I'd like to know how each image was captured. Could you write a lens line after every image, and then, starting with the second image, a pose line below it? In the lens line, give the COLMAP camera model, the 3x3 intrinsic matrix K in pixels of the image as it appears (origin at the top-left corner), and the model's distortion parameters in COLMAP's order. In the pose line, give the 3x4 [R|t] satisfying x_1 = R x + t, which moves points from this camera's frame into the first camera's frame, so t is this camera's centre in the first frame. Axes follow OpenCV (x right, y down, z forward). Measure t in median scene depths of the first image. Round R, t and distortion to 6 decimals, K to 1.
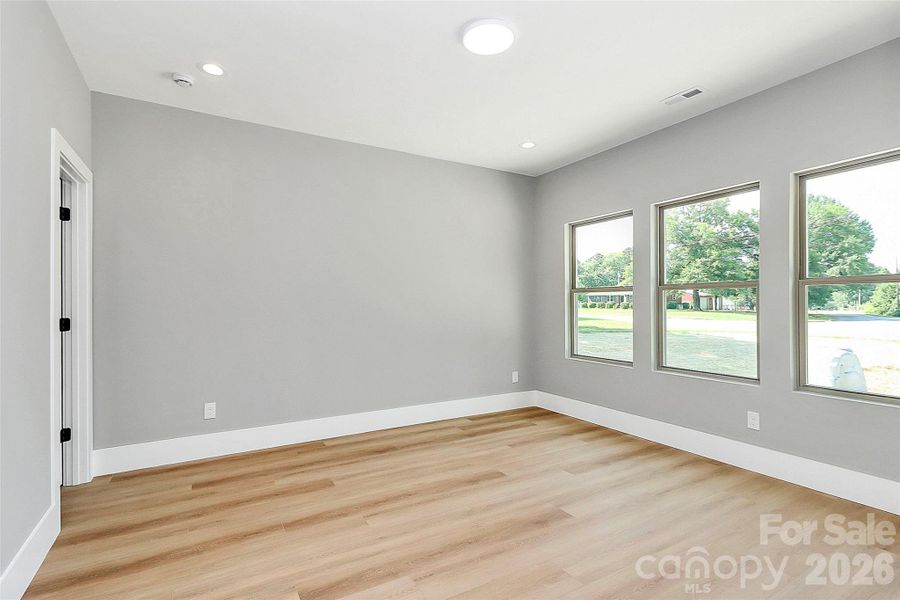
lens RADIAL K [[437.9, 0, 444.2], [0, 437.9, 300.4], [0, 0, 1]] dist [-0.001917, -0.001082]
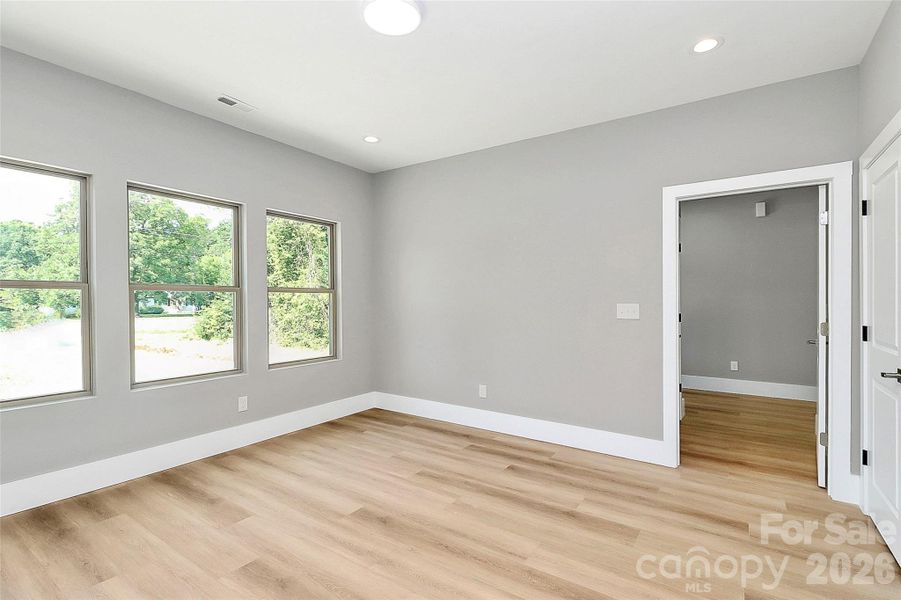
lens RADIAL K [[435.4, 0, 449.0], [0, 435.4, 294.2], [0, 0, 1]] dist [0.000603, -0.000539]
pose [[-0.444314, 0.010772, 0.895806, -0.685218], [-0.004903, 0.999883, -0.014455, -0.008622], [-0.895858, -0.010815, -0.444209, 1.172555]]
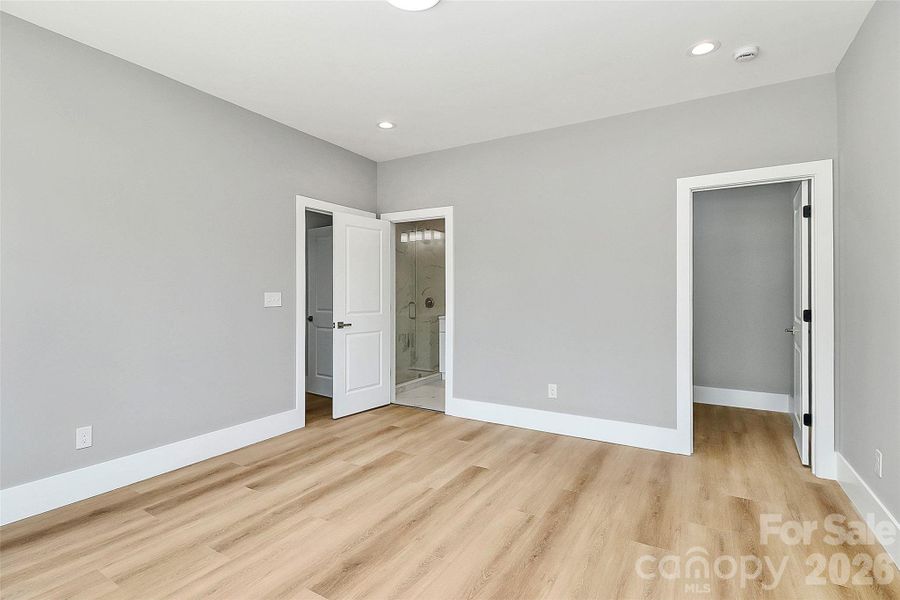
lens RADIAL K [[434.9, 0, 448.6], [0, 434.9, 294.2], [0, 0, 1]] dist [0.000603, -0.000539]
pose [[-0.866747, 0.007738, -0.498688, 0.411602], [0.008683, 0.999962, 0.000424, 0.005031], [0.498673, -0.003963, -0.866781, 1.587441]]
